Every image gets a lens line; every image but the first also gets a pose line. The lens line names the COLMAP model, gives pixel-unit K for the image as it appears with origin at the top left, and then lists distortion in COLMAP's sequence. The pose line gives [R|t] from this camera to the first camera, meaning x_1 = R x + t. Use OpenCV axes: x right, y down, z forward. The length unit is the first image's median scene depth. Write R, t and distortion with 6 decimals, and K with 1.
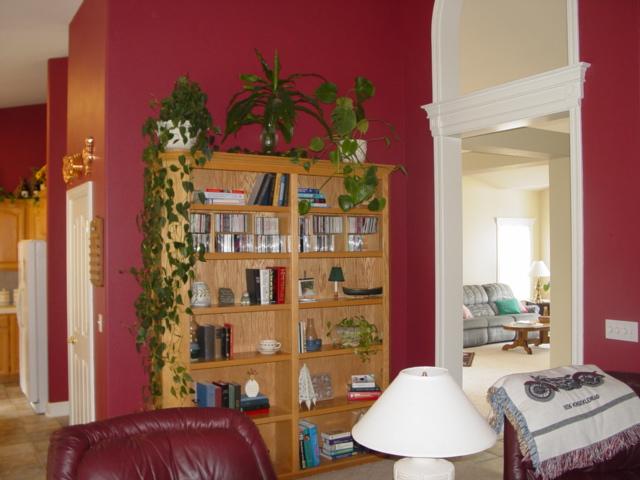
lens RADIAL K [[637.7, 0, 320.0], [0, 637.7, 240.0], [0, 0, 1]] dist [0.000827, 0.004039]
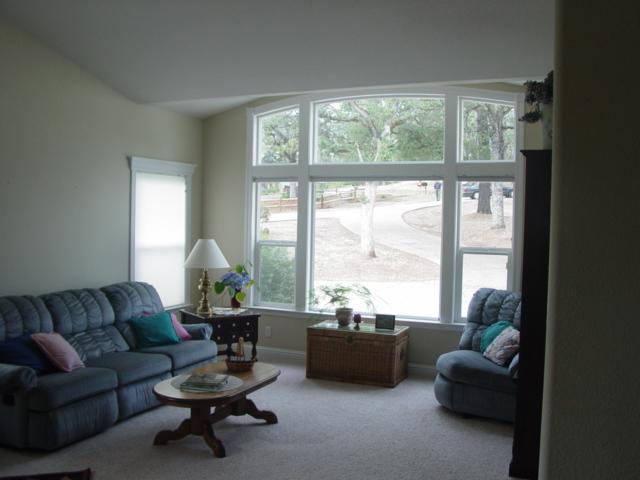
lens RADIAL K [[637.7, 0, 320.0], [0, 637.7, 240.0], [0, 0, 1]] dist [0.000827, 0.004039]
pose [[0.822599, -0.002176, 0.568618, 0.113165], [-0.026145, 0.998790, 0.041644, 0.008019], [-0.568021, -0.049123, 0.821547, 0.506283]]
